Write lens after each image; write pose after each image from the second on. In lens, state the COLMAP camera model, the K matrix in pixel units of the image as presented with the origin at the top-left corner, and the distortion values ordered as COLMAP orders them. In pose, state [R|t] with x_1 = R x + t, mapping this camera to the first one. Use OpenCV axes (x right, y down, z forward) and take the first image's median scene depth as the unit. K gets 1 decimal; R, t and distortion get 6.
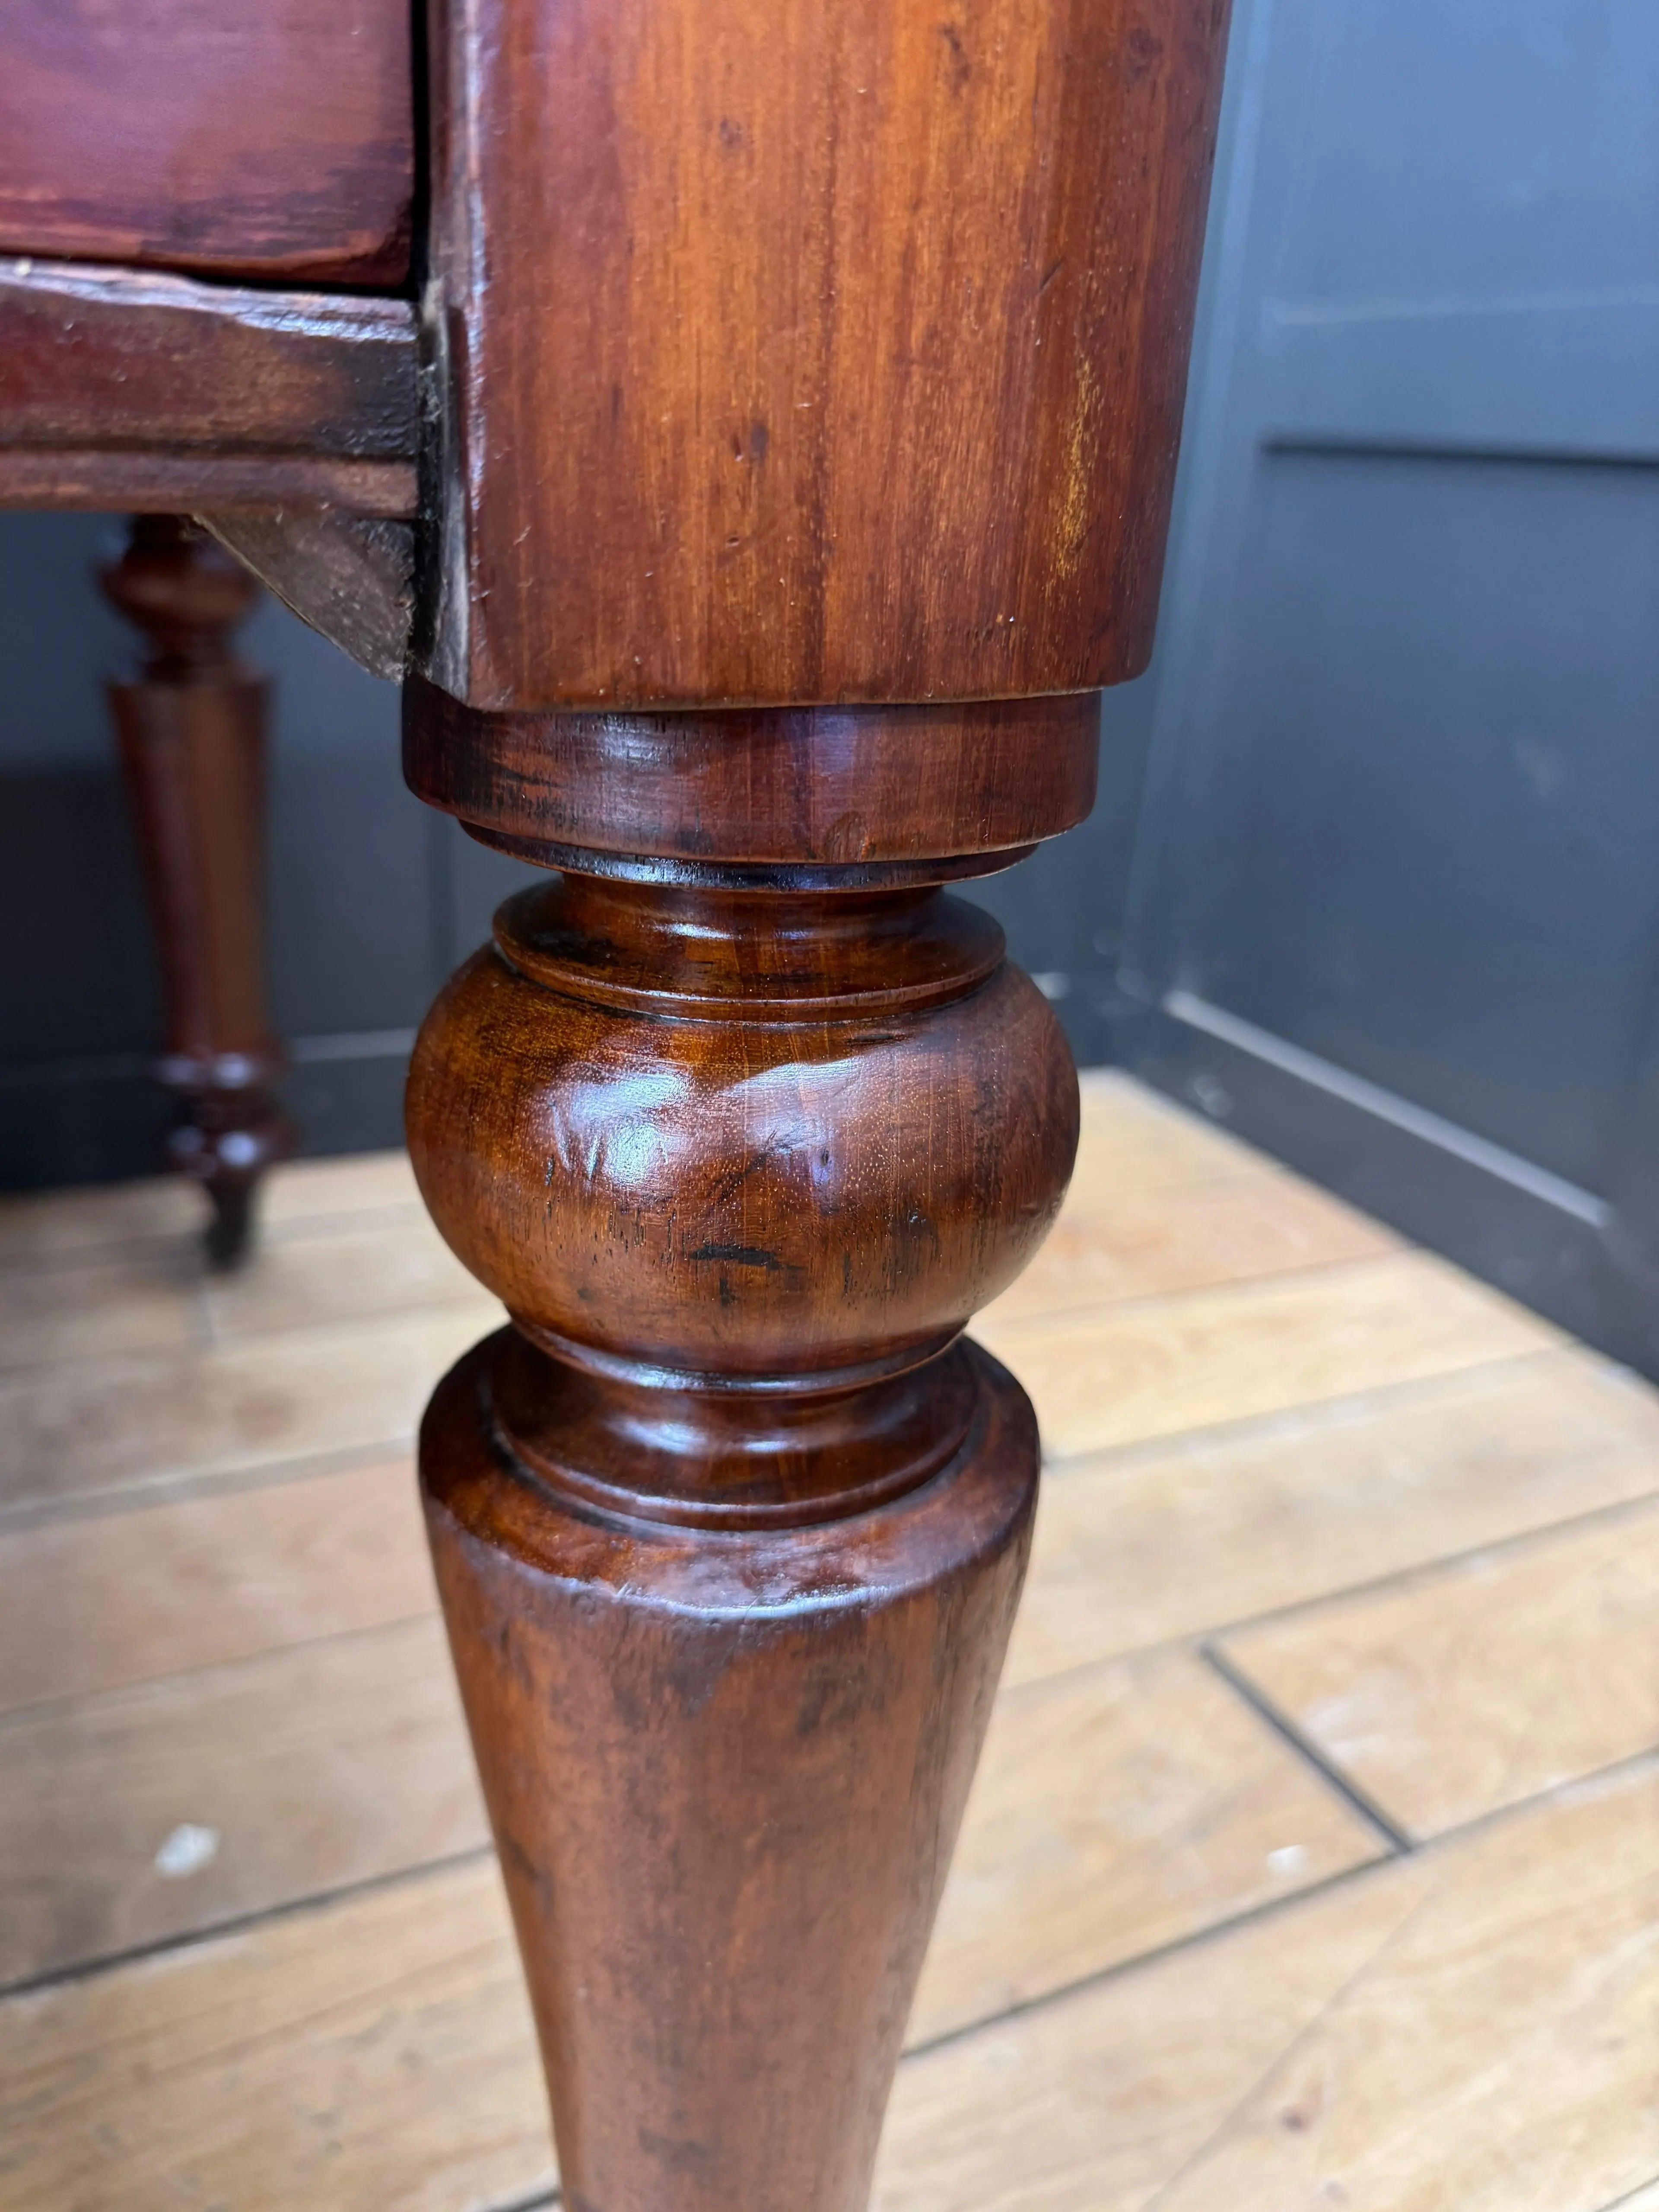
lens RADIAL K [[1556.5, 0, 821.7], [0, 1556.5, 1109.2], [0, 0, 1]] dist [0.021838, -0.054798]
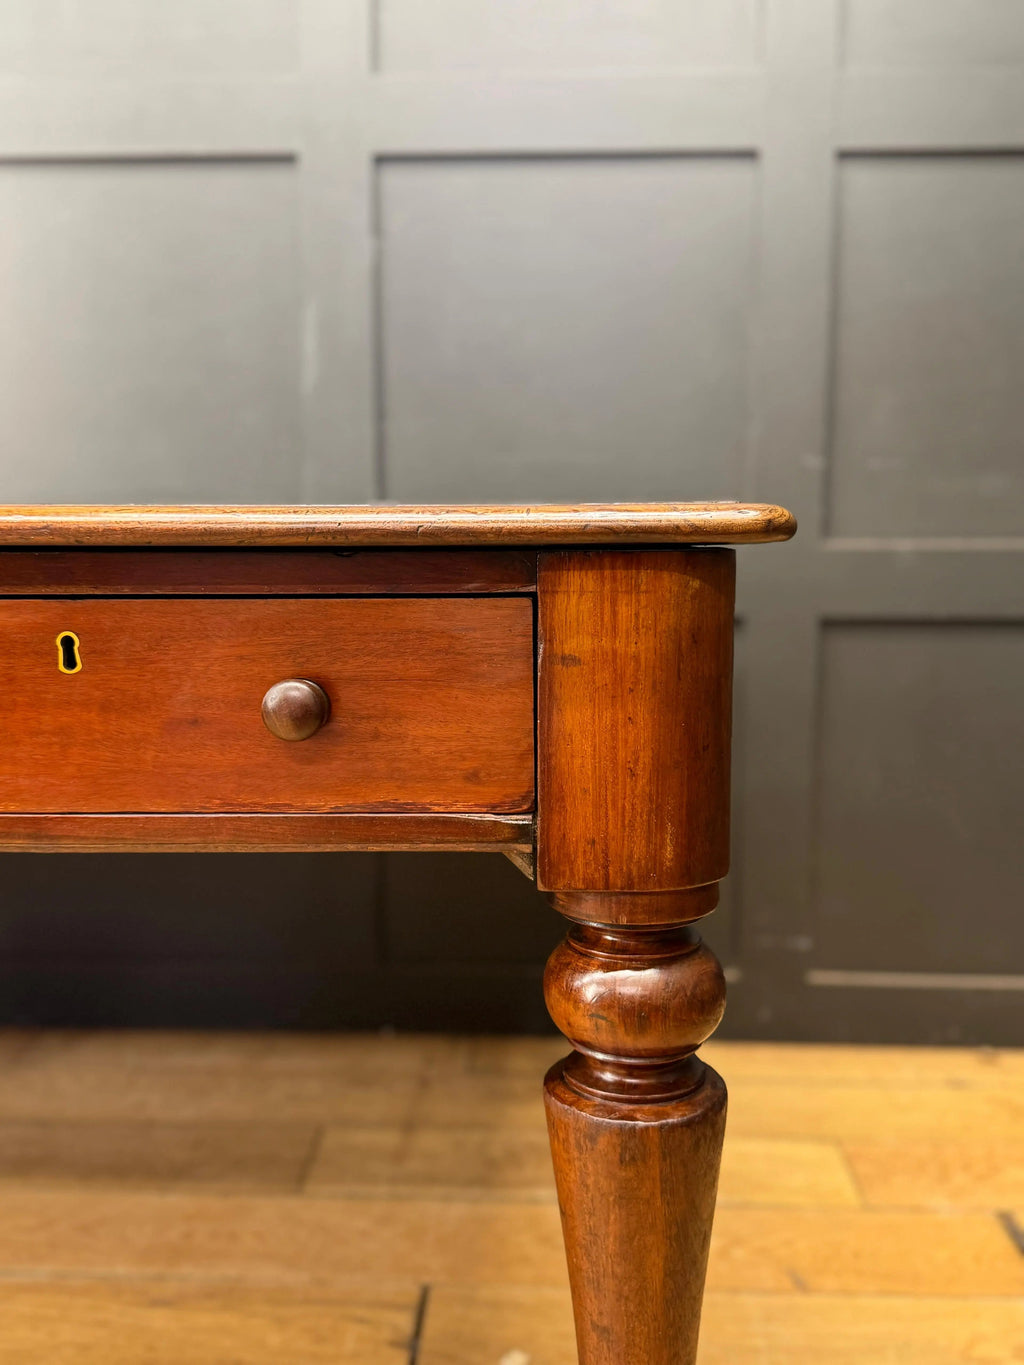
lens RADIAL K [[1446.1, 0, 512.8], [0, 1446.1, 682.8], [0, 0, 1]] dist [0.054514, 0.000000]
pose [[0.869194, 0.005661, -0.494438, 1.820166], [-0.127110, 0.968889, -0.212359, 0.089833], [0.477854, 0.247429, 0.842873, -2.849098]]
